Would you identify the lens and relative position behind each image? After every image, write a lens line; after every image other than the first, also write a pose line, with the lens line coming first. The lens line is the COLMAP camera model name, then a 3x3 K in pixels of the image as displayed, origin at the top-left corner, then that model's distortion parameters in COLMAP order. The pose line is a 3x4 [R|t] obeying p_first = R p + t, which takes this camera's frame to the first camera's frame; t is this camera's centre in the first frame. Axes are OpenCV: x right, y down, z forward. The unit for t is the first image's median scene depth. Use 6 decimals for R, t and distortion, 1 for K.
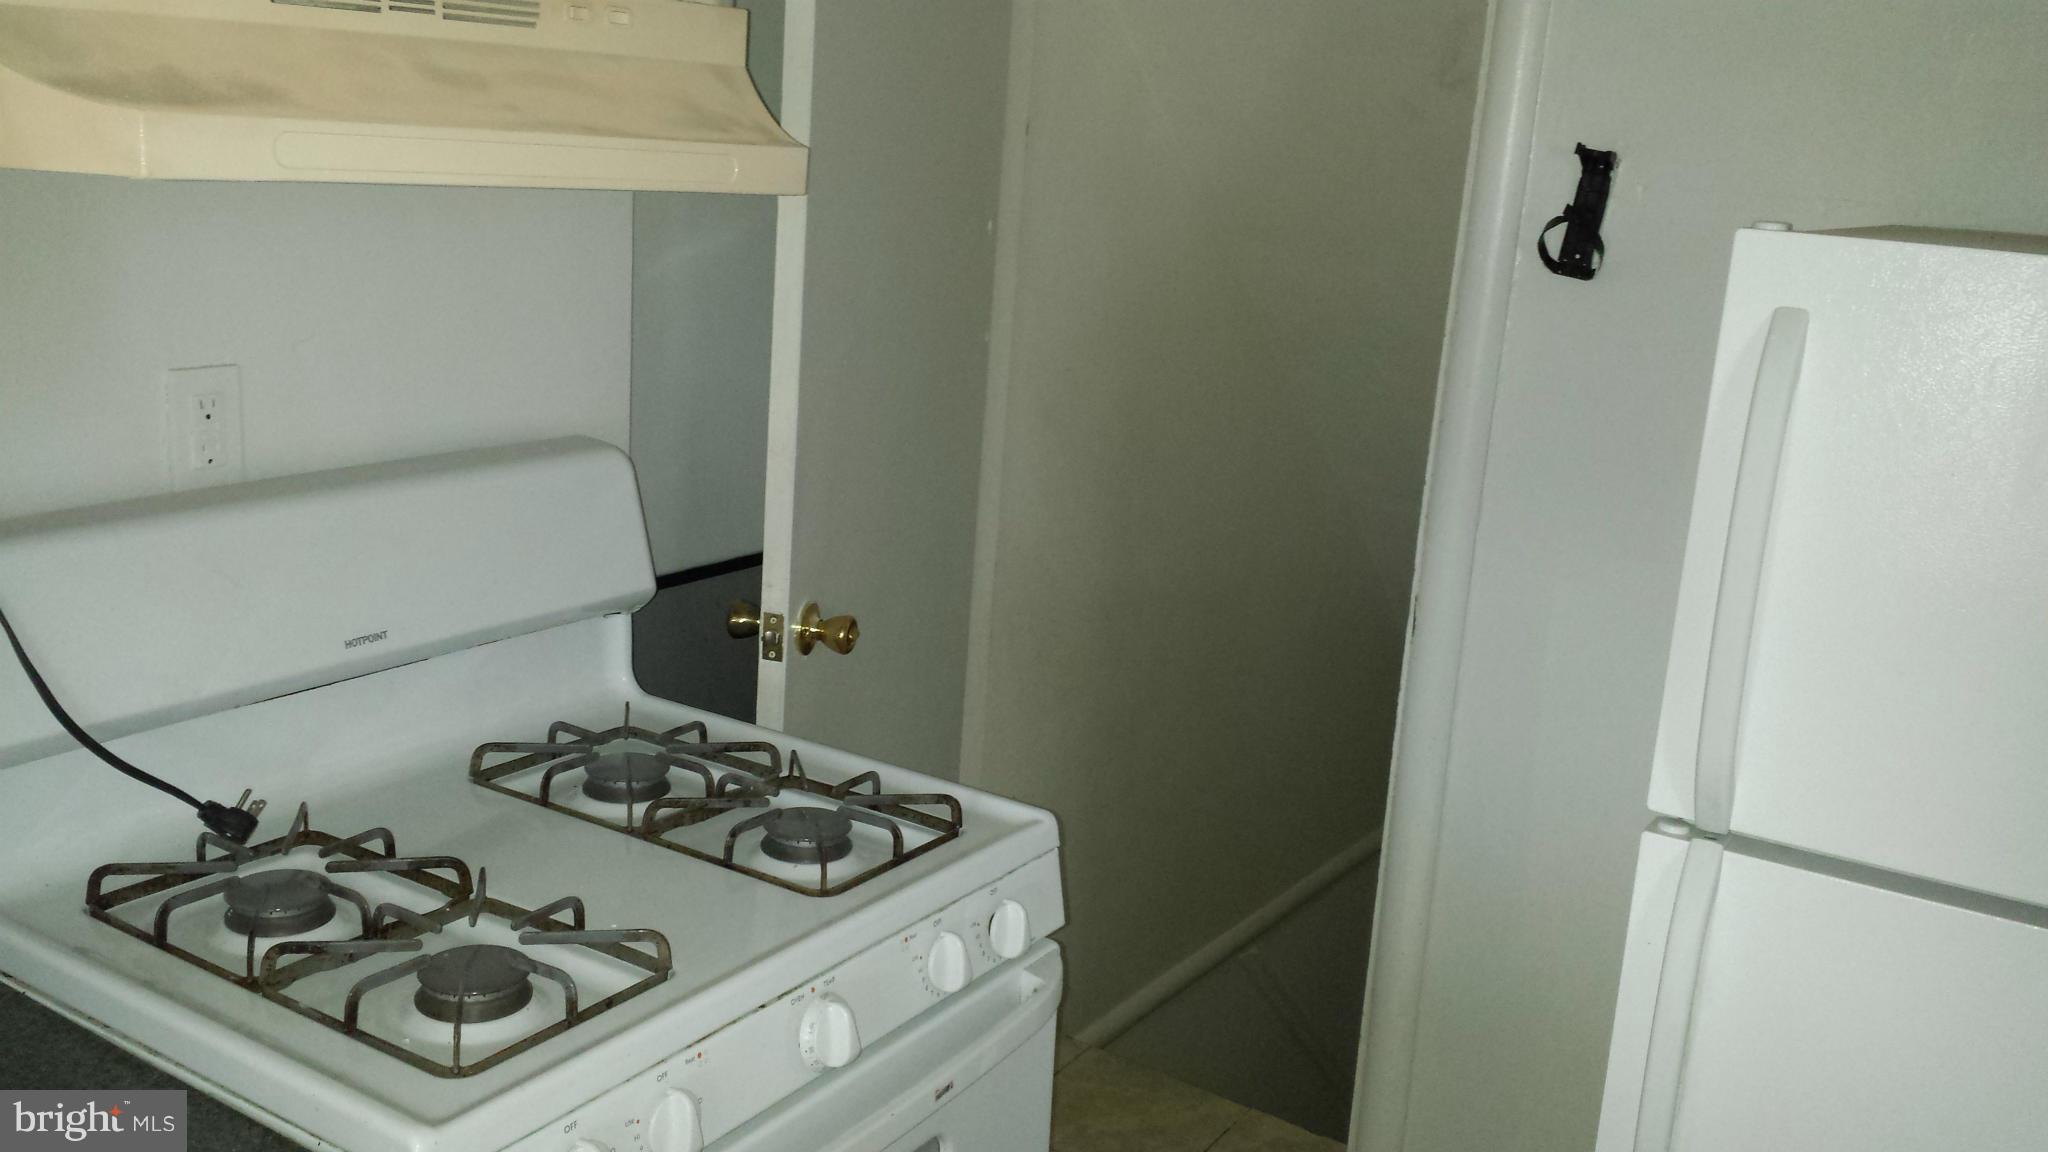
lens RADIAL K [[1822.6, 0, 1028.9], [0, 1822.6, 567.9], [0, 0, 1]] dist [-0.004782, -0.006169]
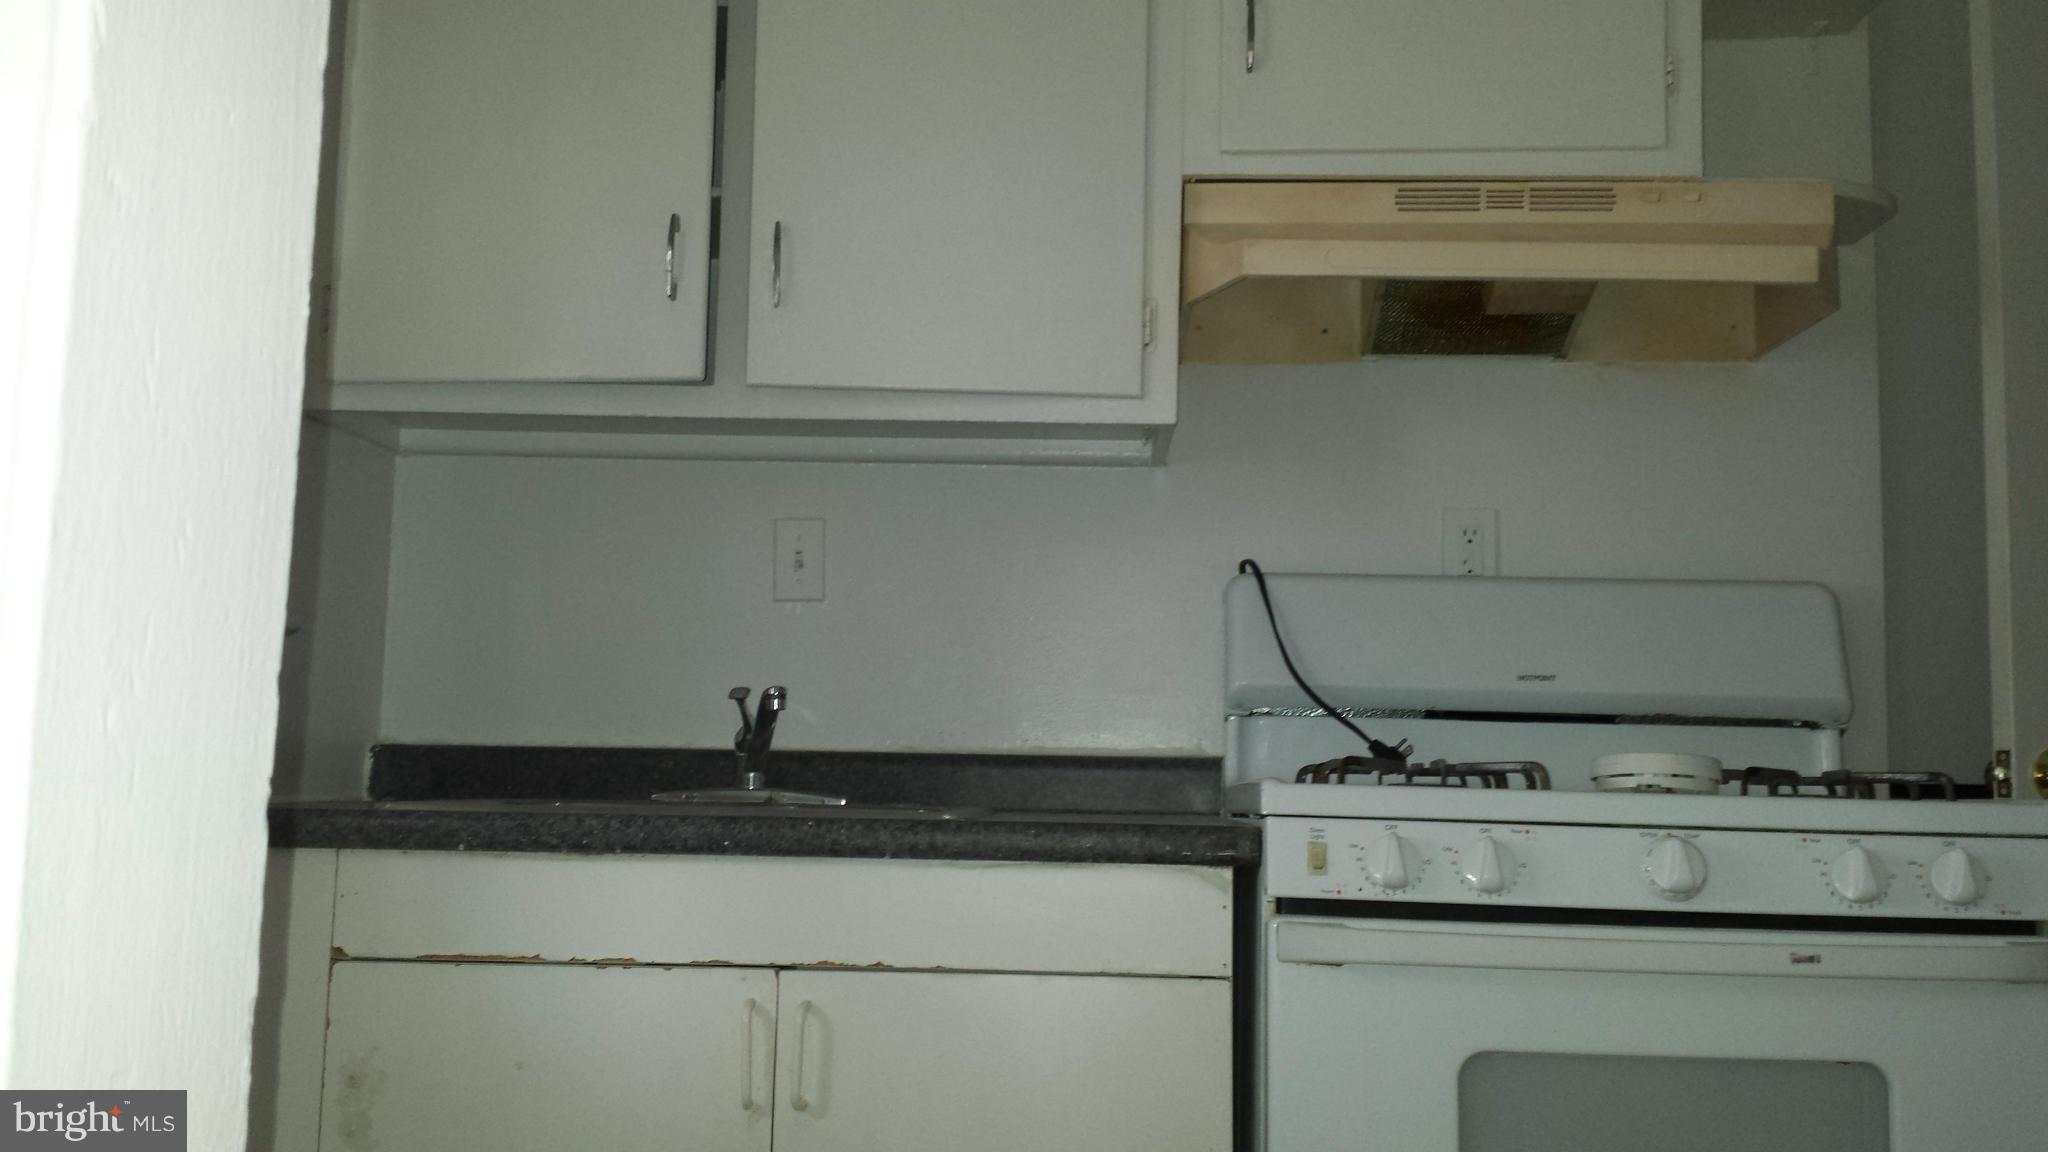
lens RADIAL K [[1822.6, 0, 1023.4], [0, 1822.6, 581.1], [0, 0, 1]] dist [-0.004782, -0.006169]
pose [[0.505175, -0.143743, -0.850962, 0.672239], [-0.186408, 0.944582, -0.270218, 0.451735], [0.842645, 0.295133, 0.450384, 0.050005]]
